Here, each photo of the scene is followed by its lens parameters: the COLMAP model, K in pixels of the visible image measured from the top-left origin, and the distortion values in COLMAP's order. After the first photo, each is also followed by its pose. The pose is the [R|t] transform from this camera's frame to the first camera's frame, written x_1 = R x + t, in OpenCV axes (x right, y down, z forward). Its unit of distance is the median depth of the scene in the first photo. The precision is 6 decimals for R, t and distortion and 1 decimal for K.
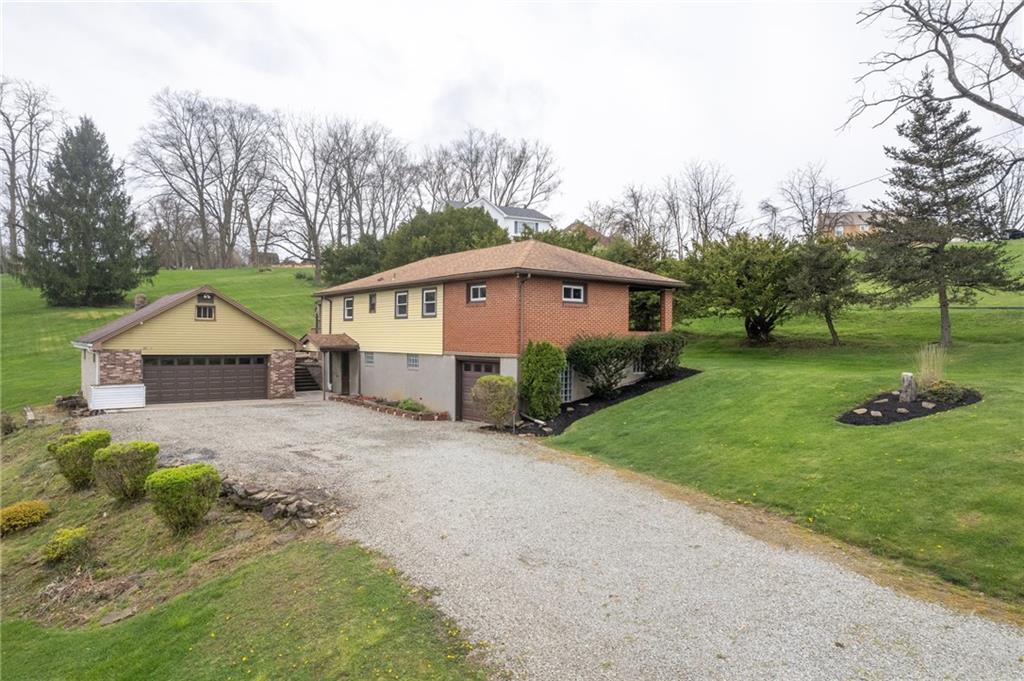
lens RADIAL K [[648.3, 0, 512.0], [0, 648.3, 340.5], [0, 0, 1]] dist [-0.073264, 0.069801]
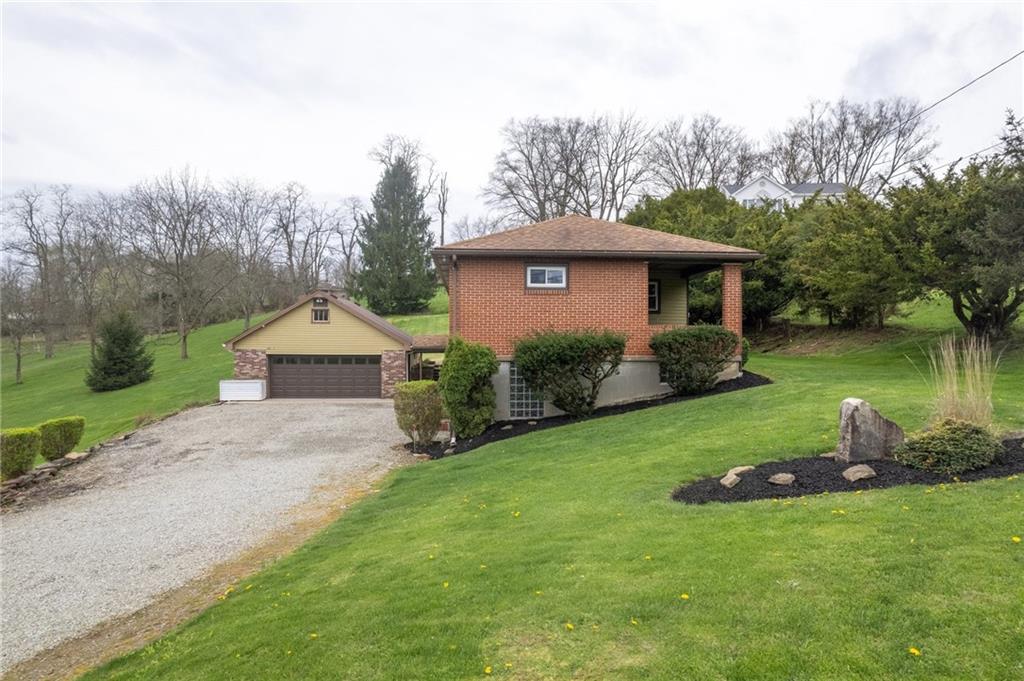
lens RADIAL K [[648.3, 0, 512.0], [0, 648.3, 340.5], [0, 0, 1]] dist [-0.073264, 0.069801]
pose [[0.833042, -0.005650, -0.553181, 0.379444], [0.002680, 0.999977, -0.006178, 0.005747], [0.553203, 0.003664, 0.833038, 0.265065]]
